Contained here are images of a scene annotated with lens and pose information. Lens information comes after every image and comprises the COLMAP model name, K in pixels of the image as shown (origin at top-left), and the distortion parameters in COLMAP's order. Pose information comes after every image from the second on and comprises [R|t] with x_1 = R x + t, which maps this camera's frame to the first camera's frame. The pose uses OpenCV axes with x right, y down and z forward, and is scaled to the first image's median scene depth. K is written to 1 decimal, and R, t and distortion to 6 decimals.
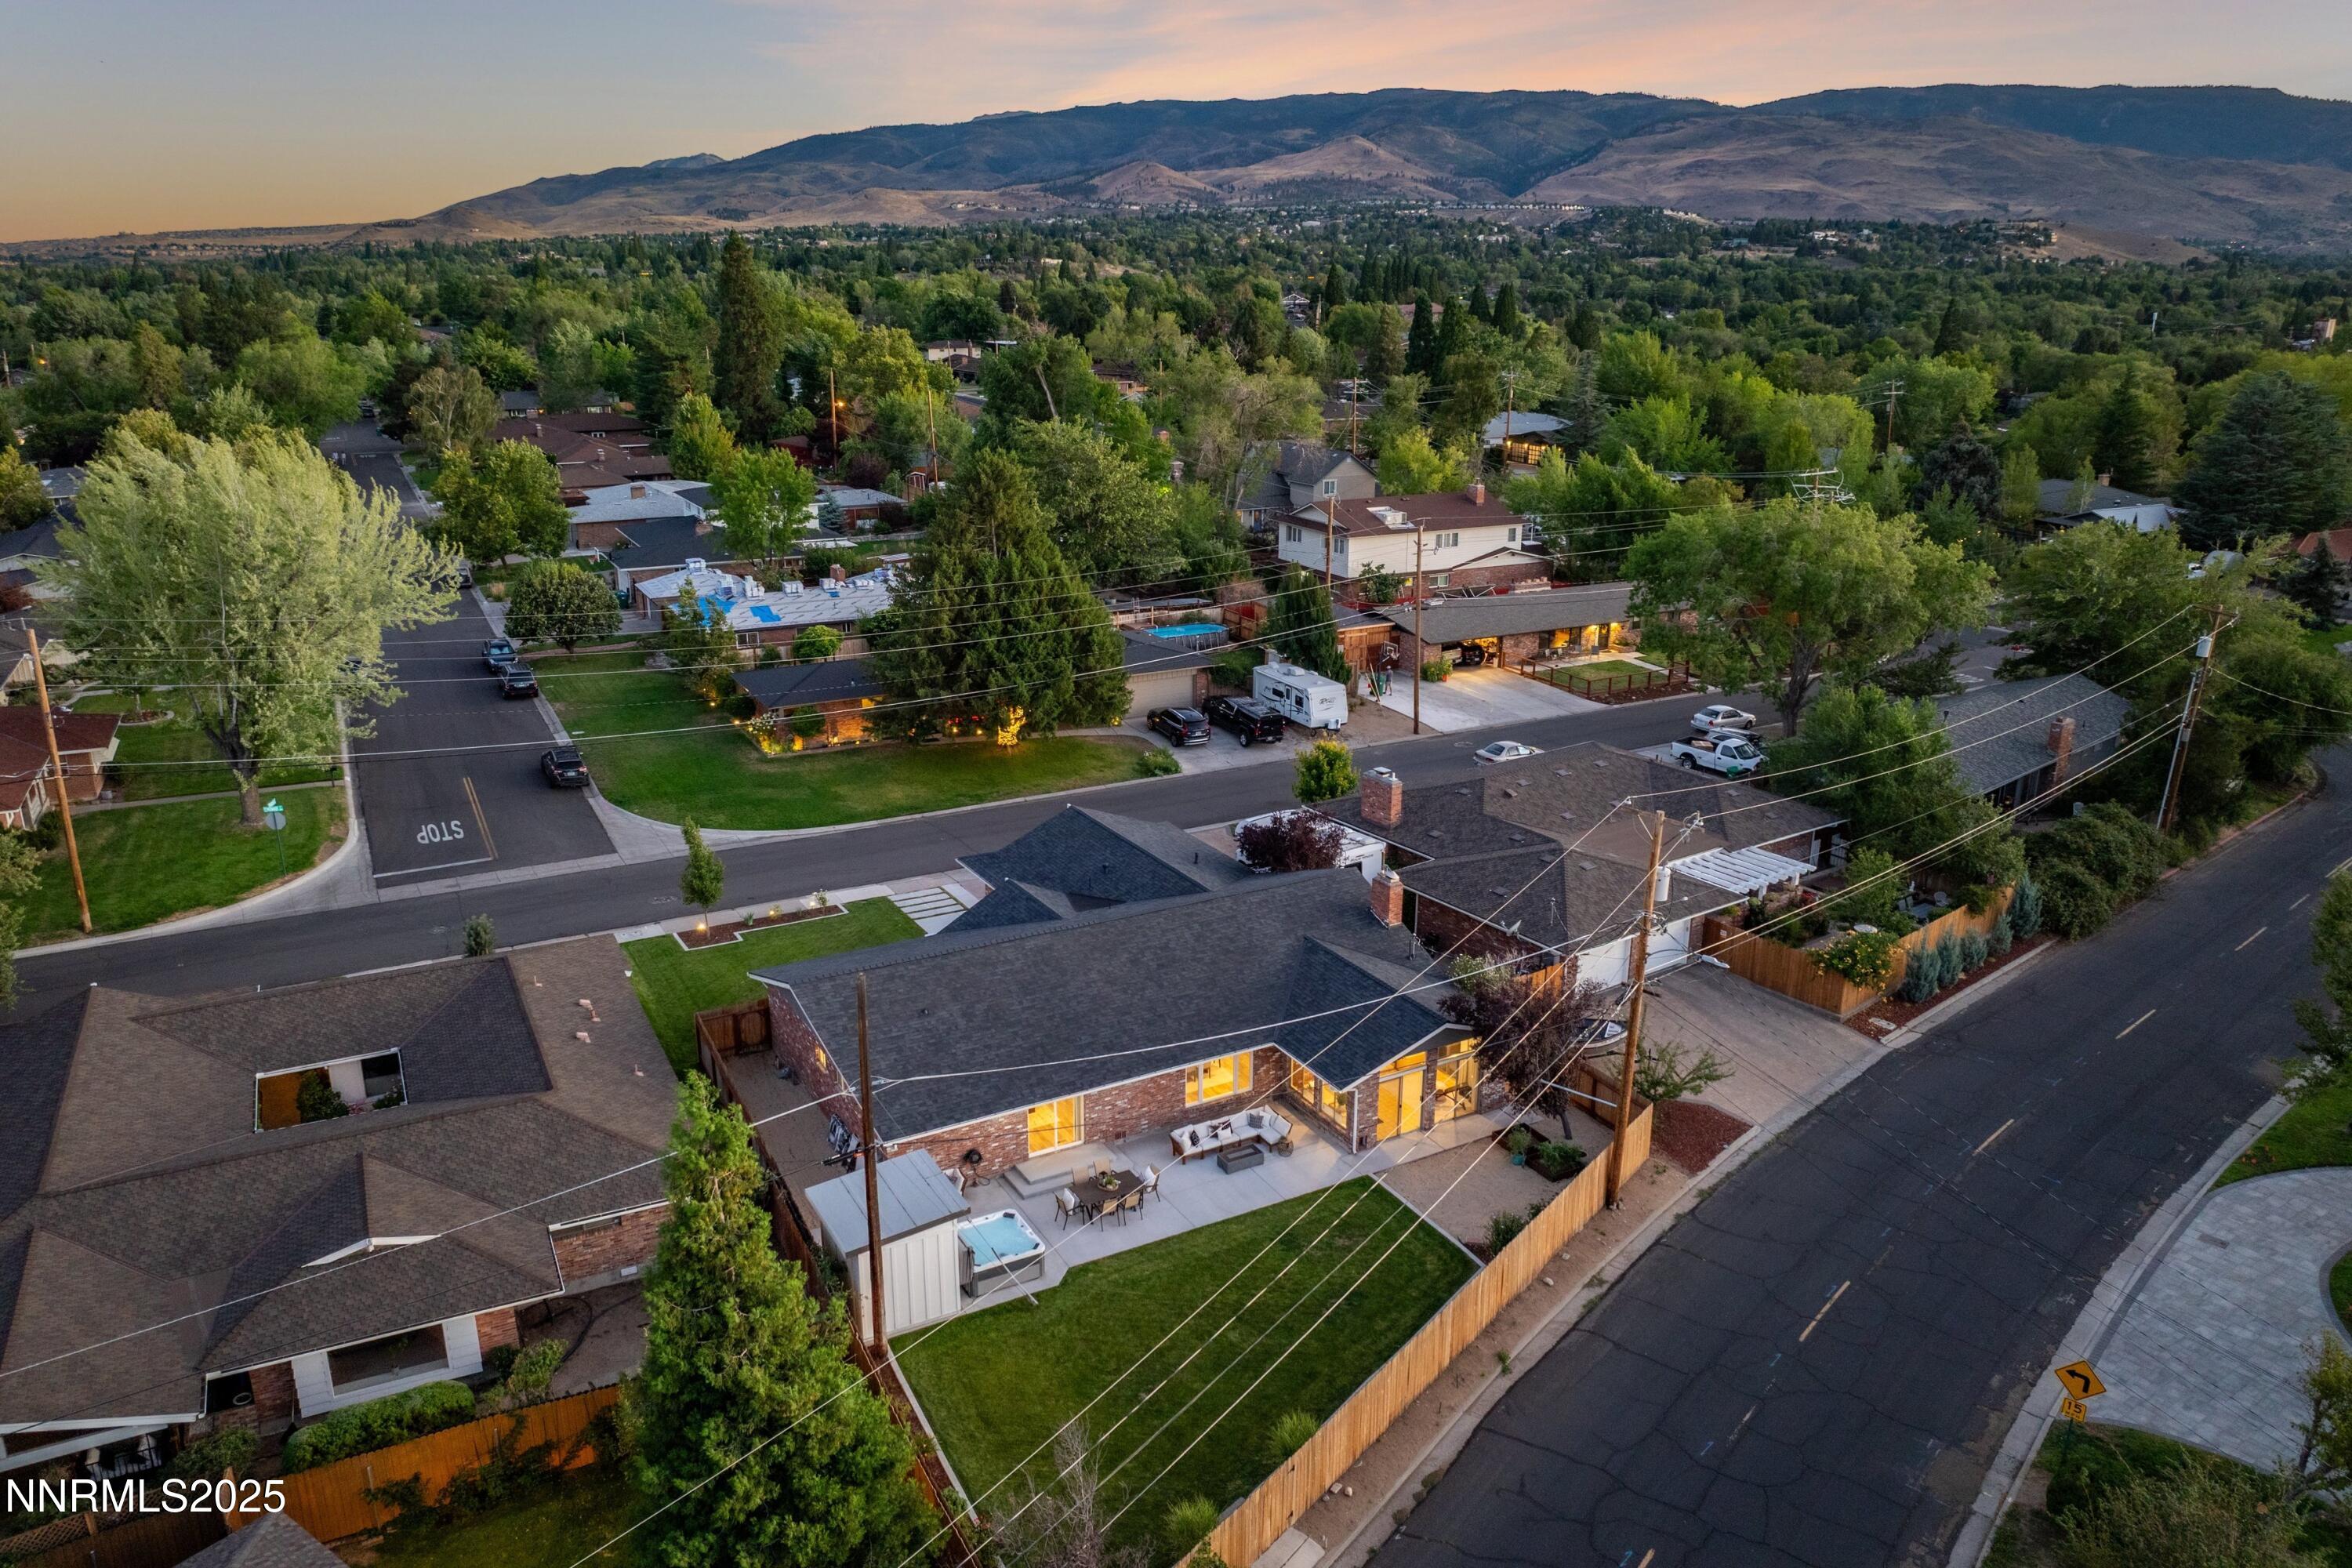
lens RADIAL K [[1643.1, 0, 1176.0], [0, 1643.1, 784.0], [0, 0, 1]] dist [-0.040025, 0.001740]
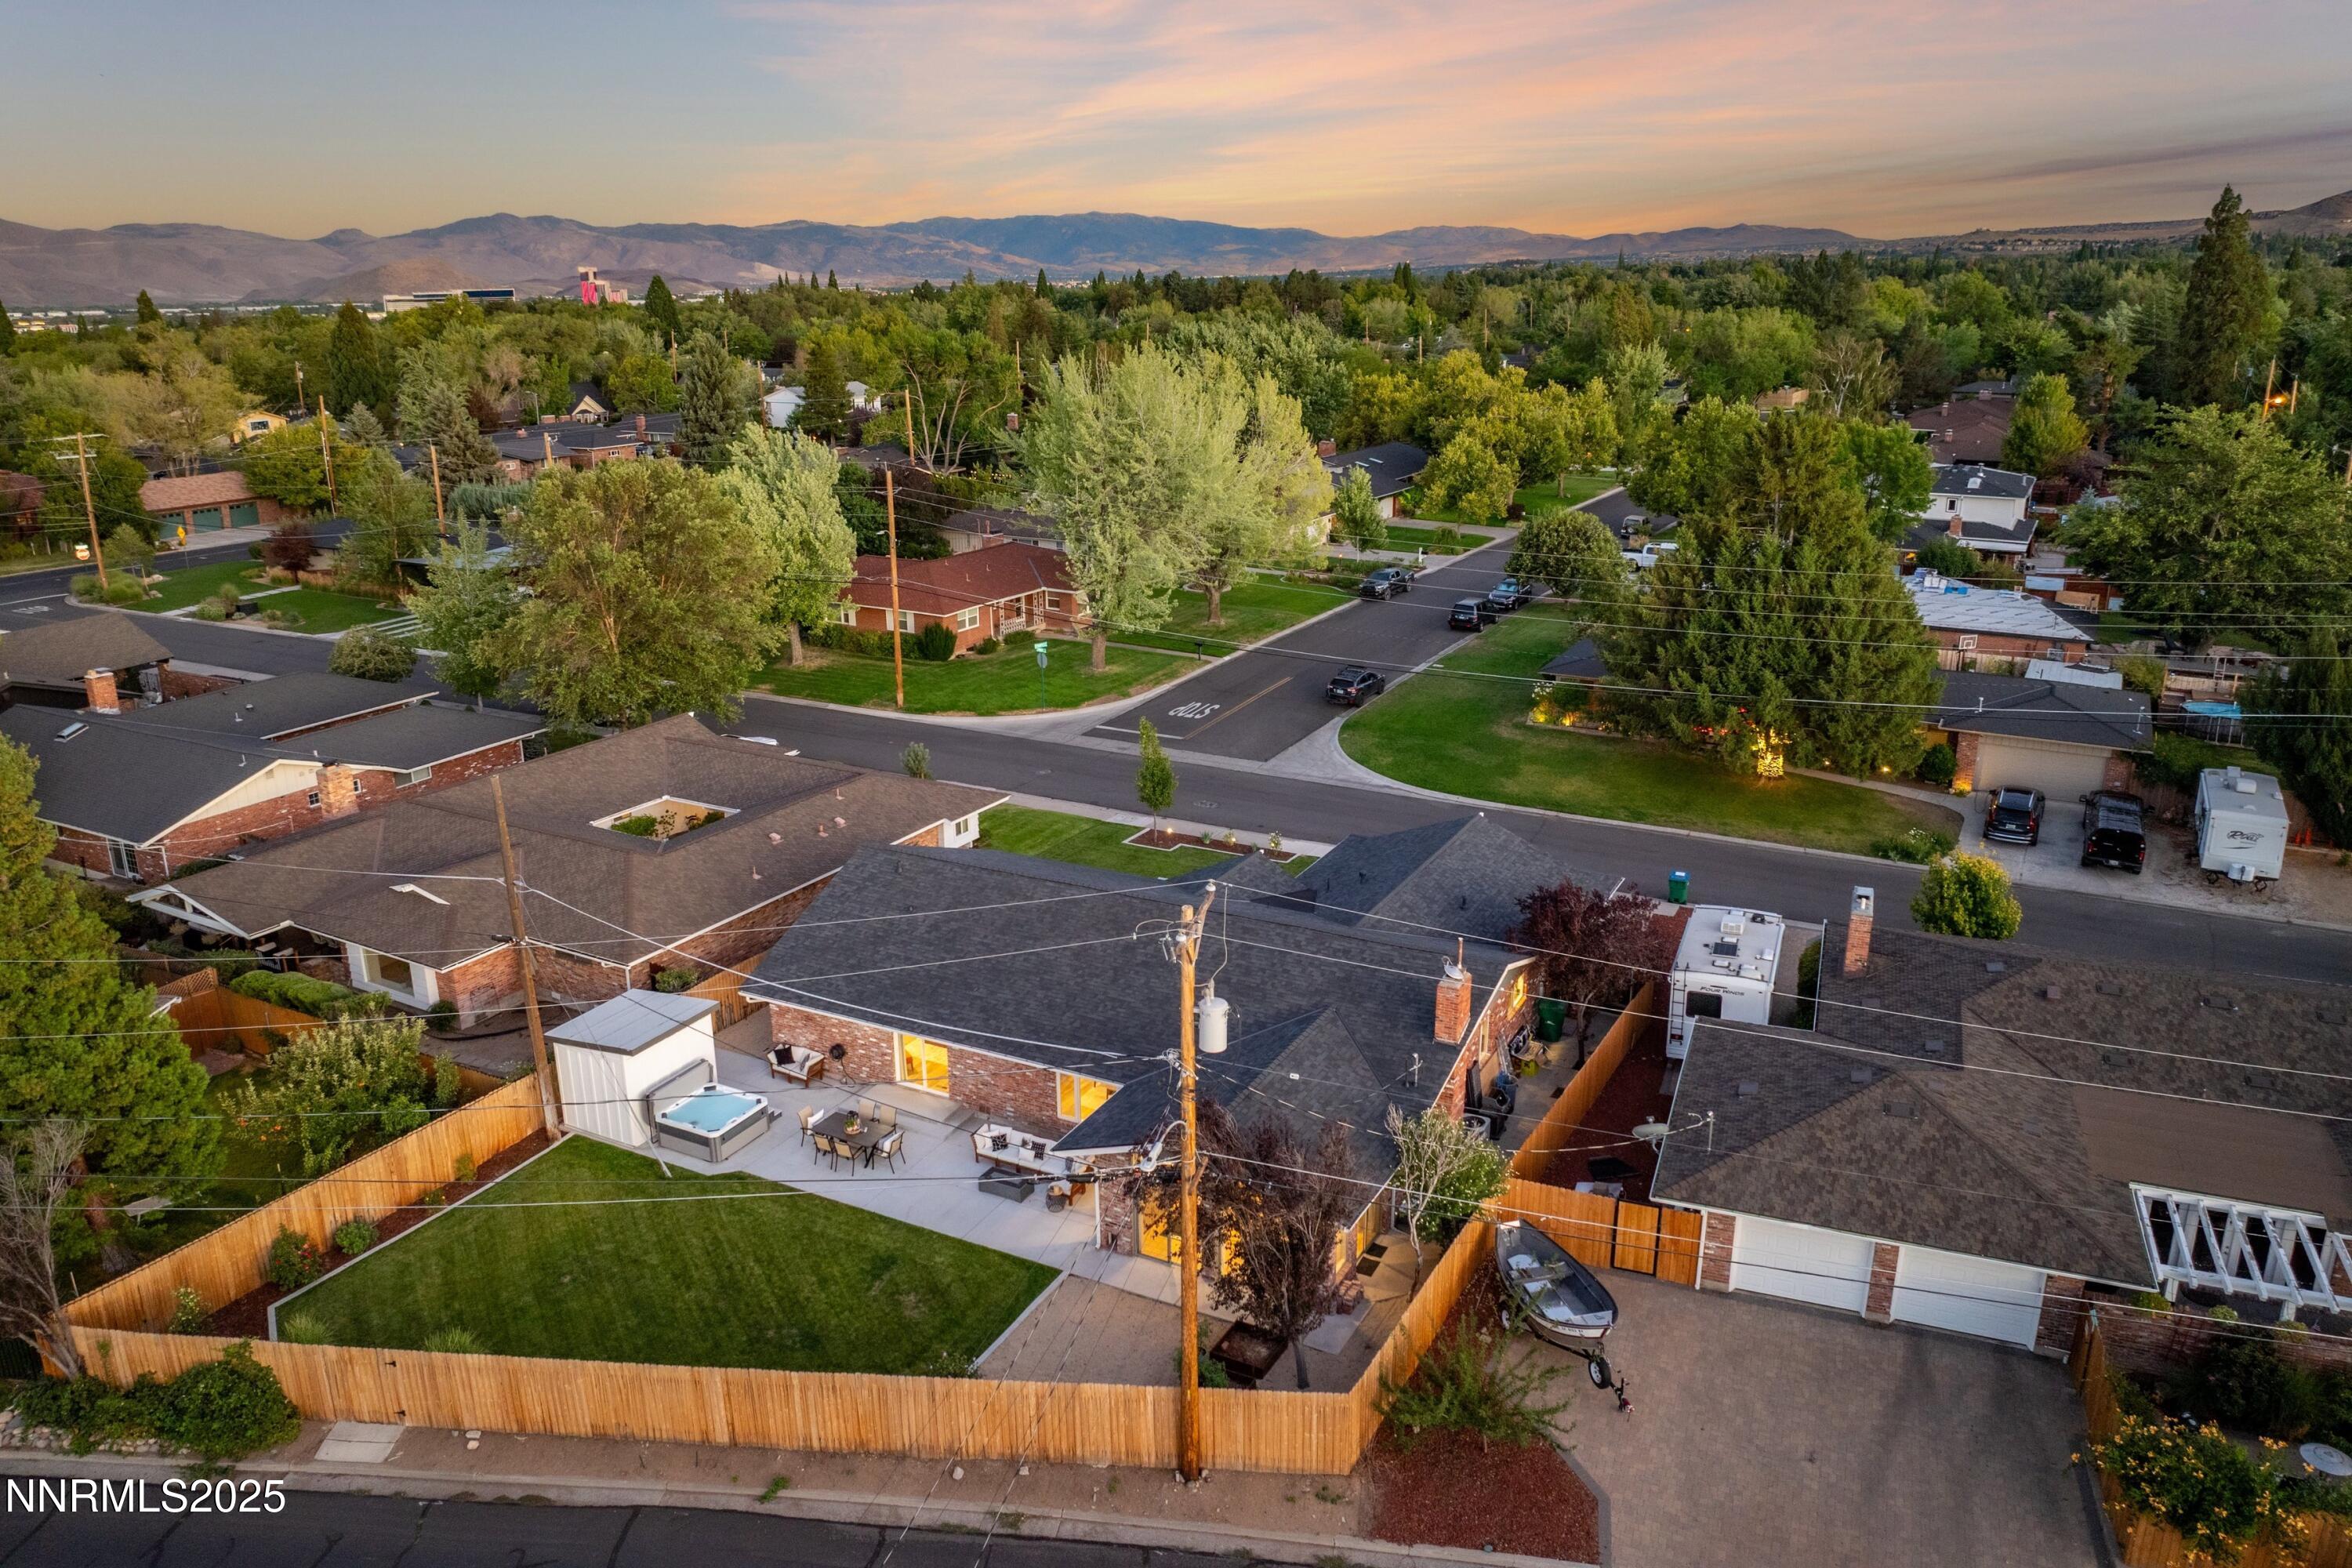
lens RADIAL K [[1643.1, 0, 1176.0], [0, 1643.1, 784.0], [0, 0, 1]] dist [-0.040025, 0.001740]
pose [[0.544399, 0.241864, -0.803201, 0.415381], [-0.239917, 0.962424, 0.127197, -0.056552], [0.803784, 0.123456, 0.581970, 0.323248]]
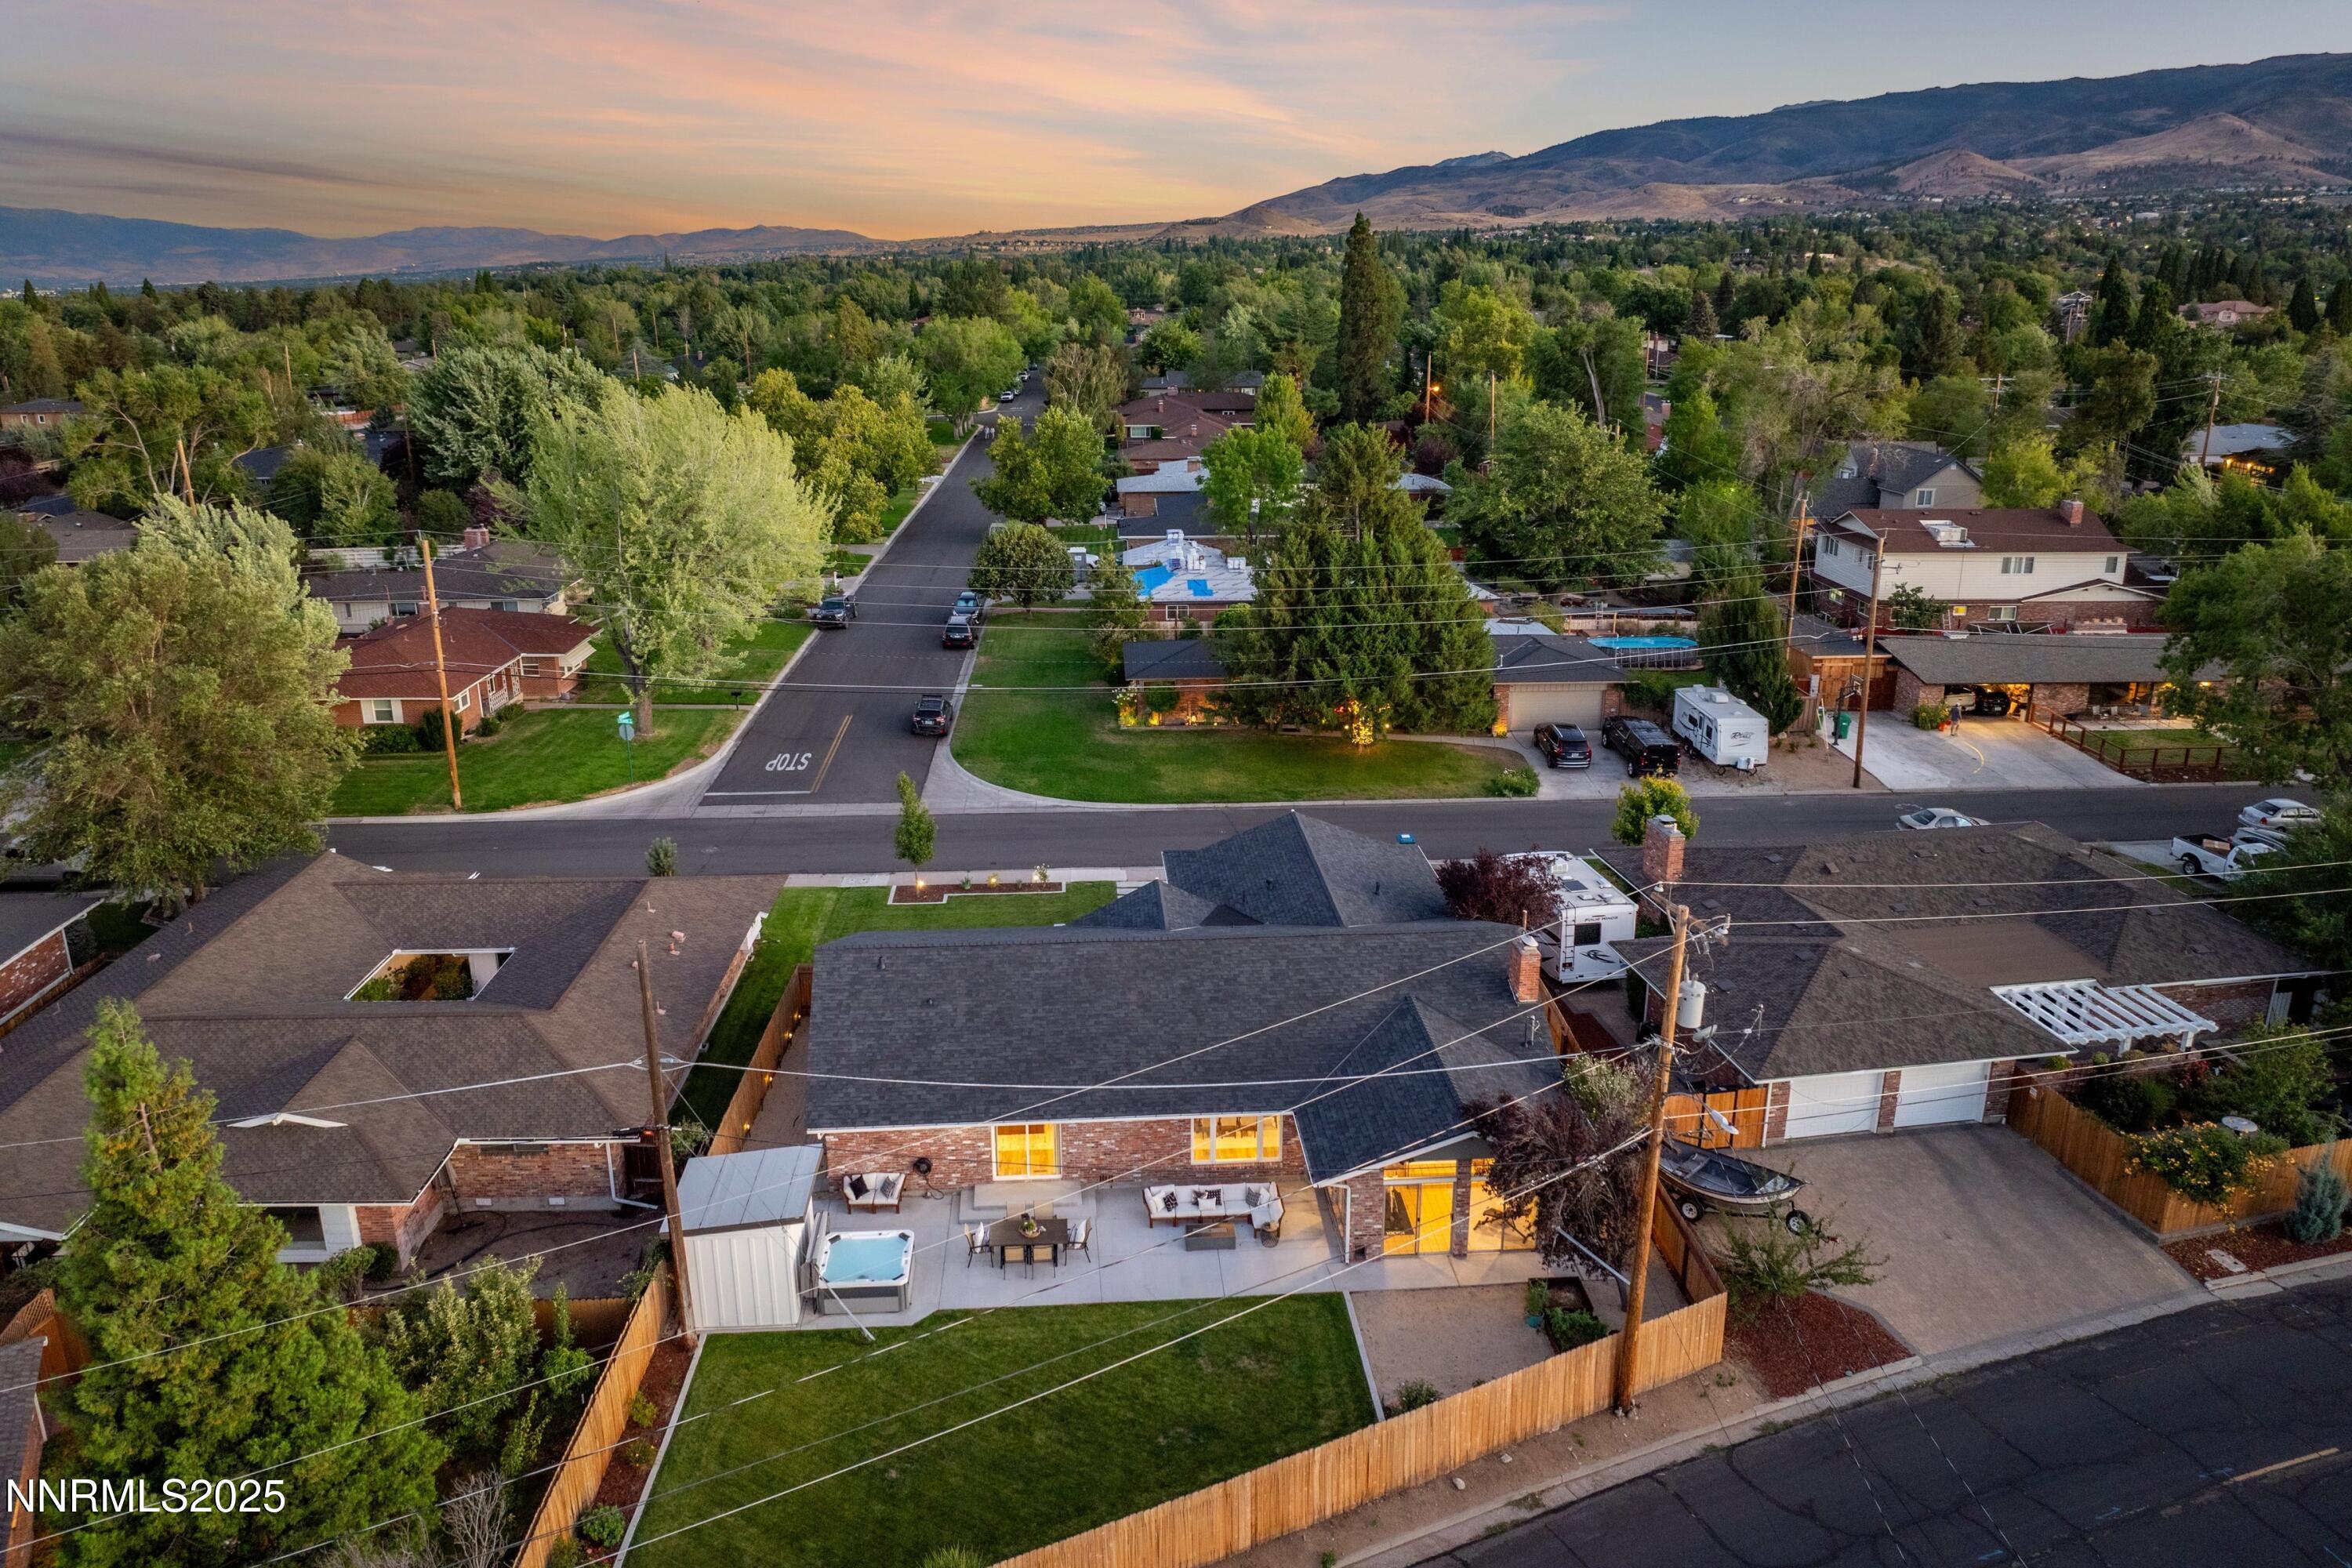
lens RADIAL K [[1647.7, 0, 1179.5], [0, 1647.7, 773.9], [0, 0, 1]] dist [-0.056537, 0.032207]
pose [[0.904112, 0.119672, -0.410195, 0.202111], [-0.121254, 0.992372, 0.022263, -0.016306], [0.409730, 0.029610, 0.911726, 0.120292]]
